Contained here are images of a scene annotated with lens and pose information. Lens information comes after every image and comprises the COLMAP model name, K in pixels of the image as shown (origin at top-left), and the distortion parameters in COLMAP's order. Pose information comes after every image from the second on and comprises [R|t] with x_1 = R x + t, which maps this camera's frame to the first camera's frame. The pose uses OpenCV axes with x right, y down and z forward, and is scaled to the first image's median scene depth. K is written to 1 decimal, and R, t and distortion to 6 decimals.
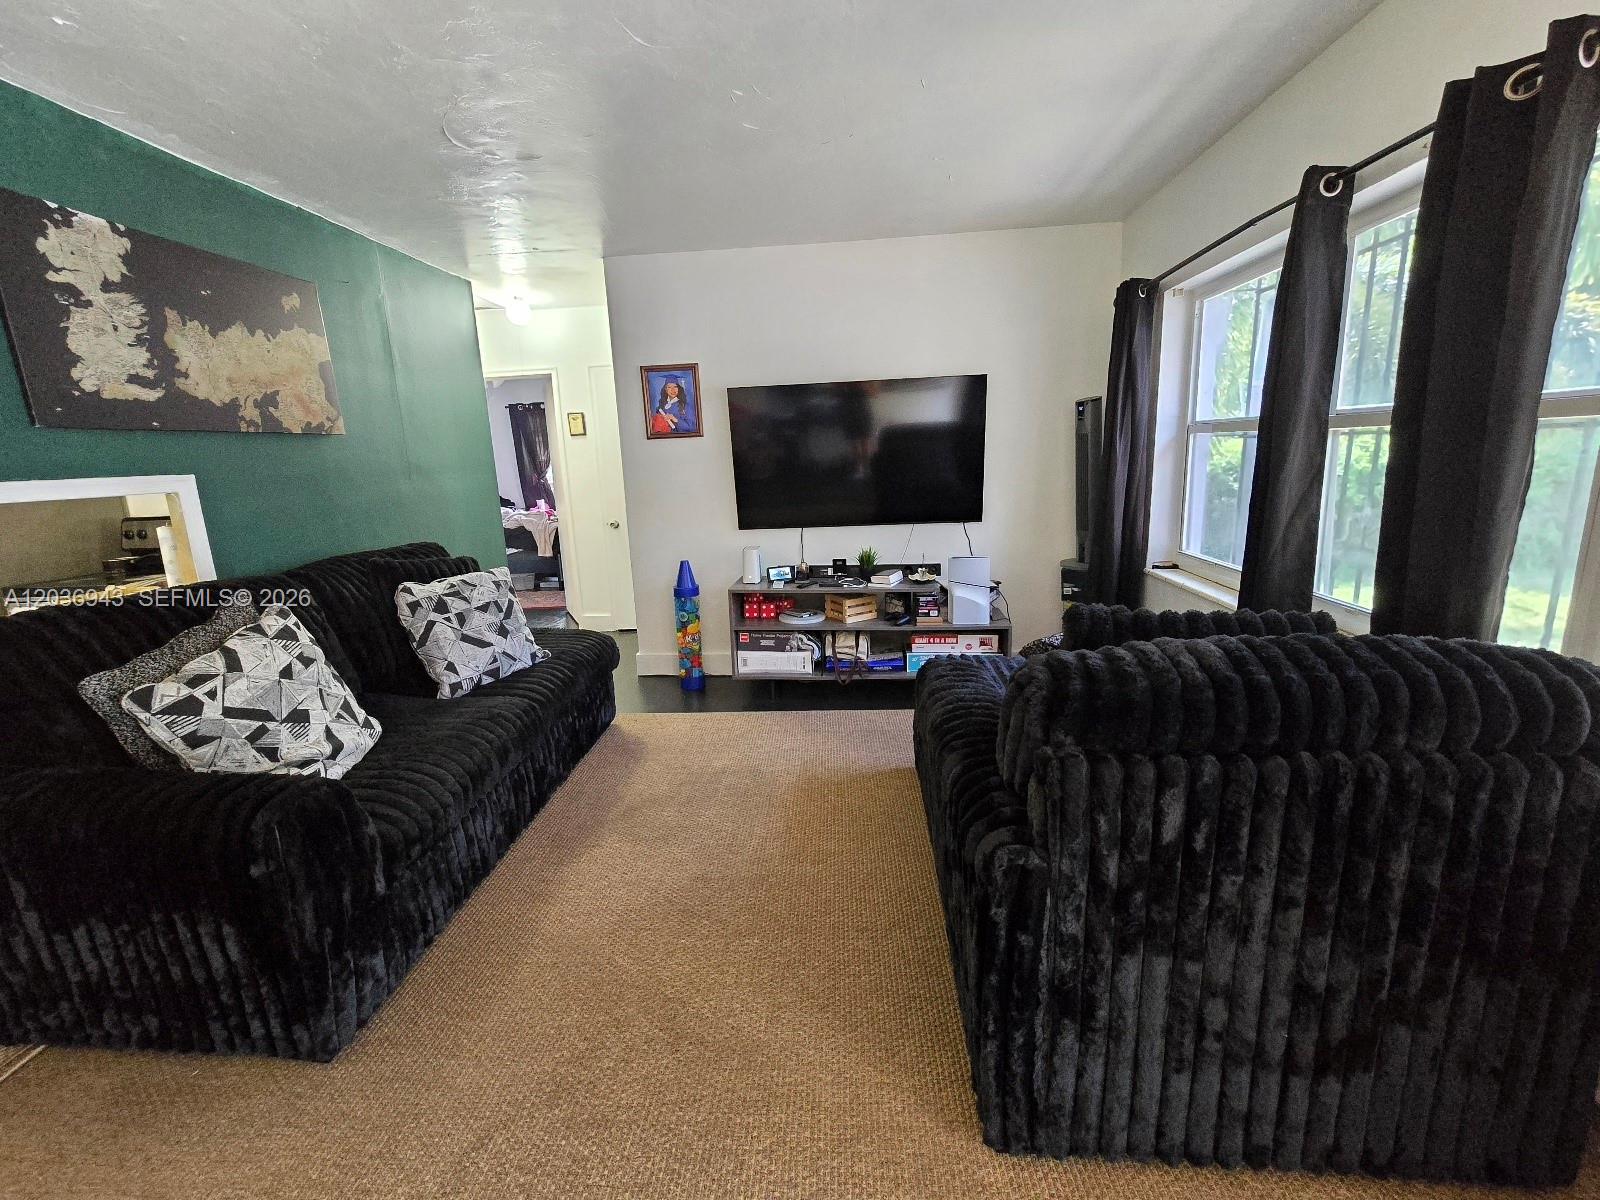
lens RADIAL K [[652.7, 0, 798.7], [0, 652.7, 597.2], [0, 0, 1]] dist [-0.004934, 0.001670]
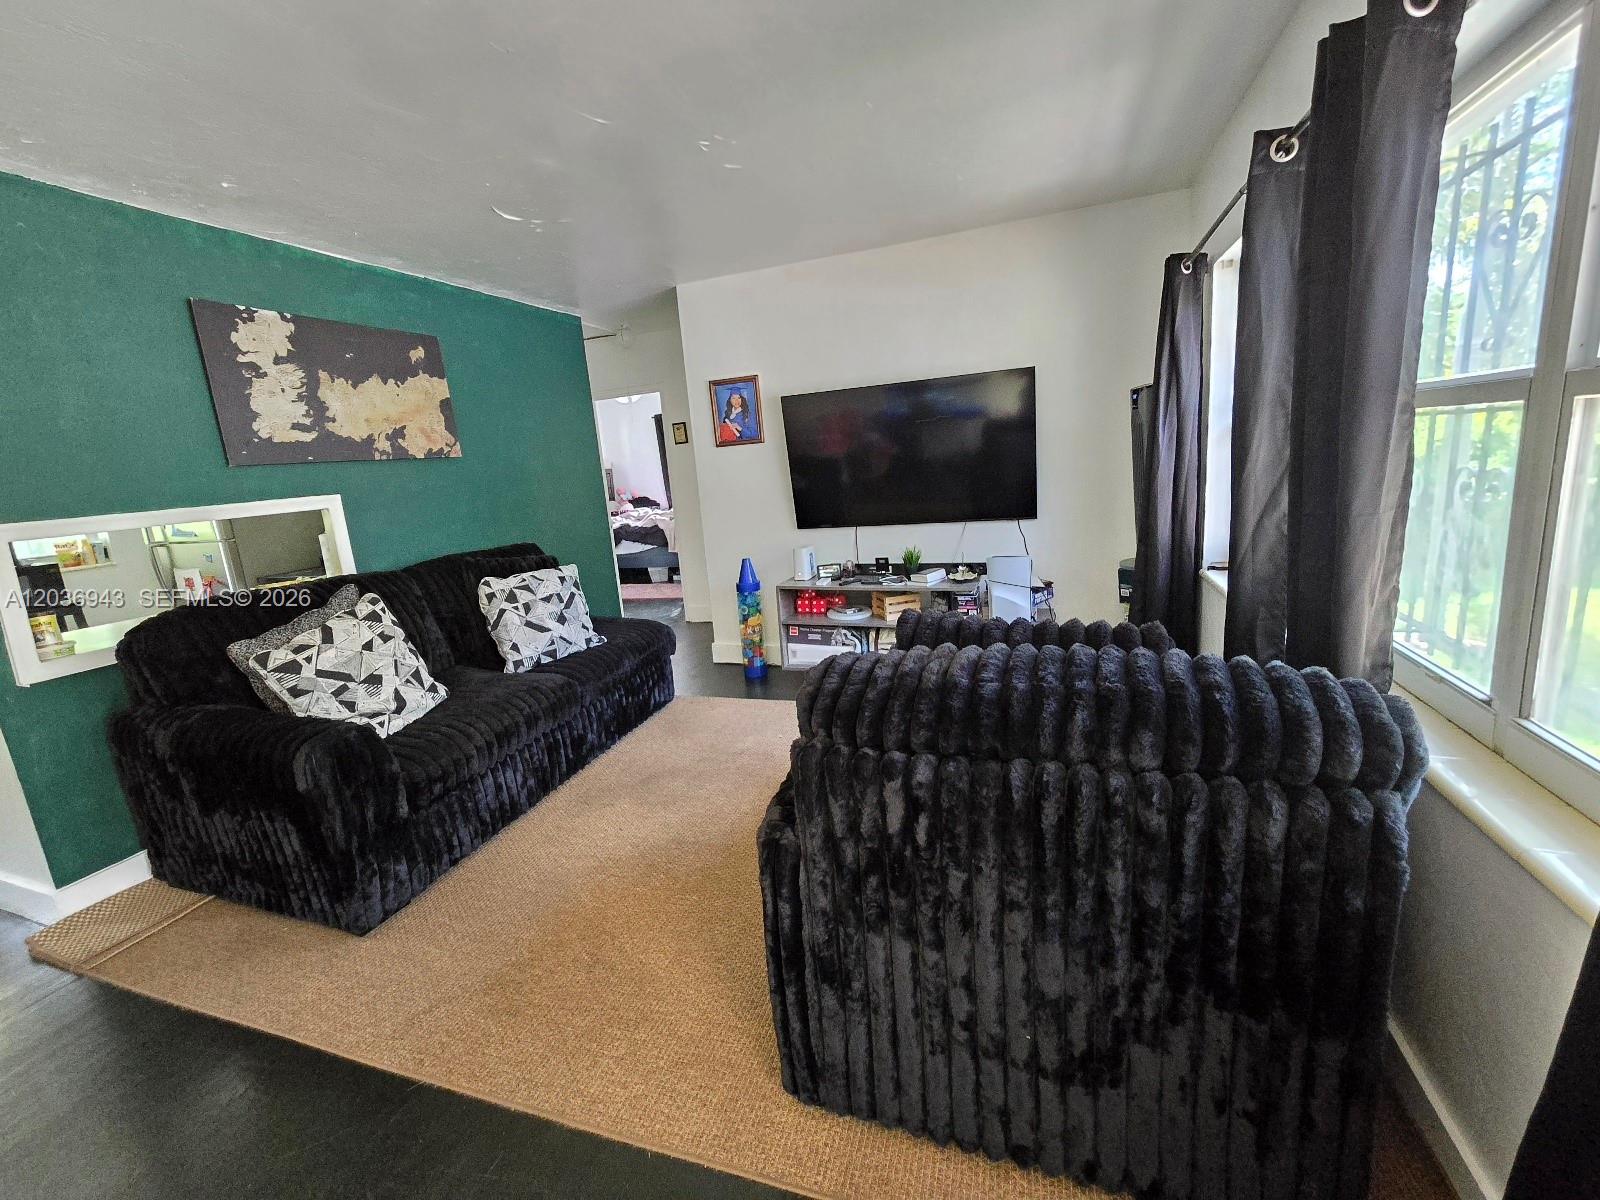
lens RADIAL K [[652.7, 0, 797.7], [0, 652.7, 596.0], [0, 0, 1]] dist [-0.004934, 0.001670]
pose [[0.965069, 0.018412, -0.261349, 0.374098], [-0.016010, 0.999808, 0.011319, -0.013711], [0.261507, -0.006739, 0.965178, -0.044120]]
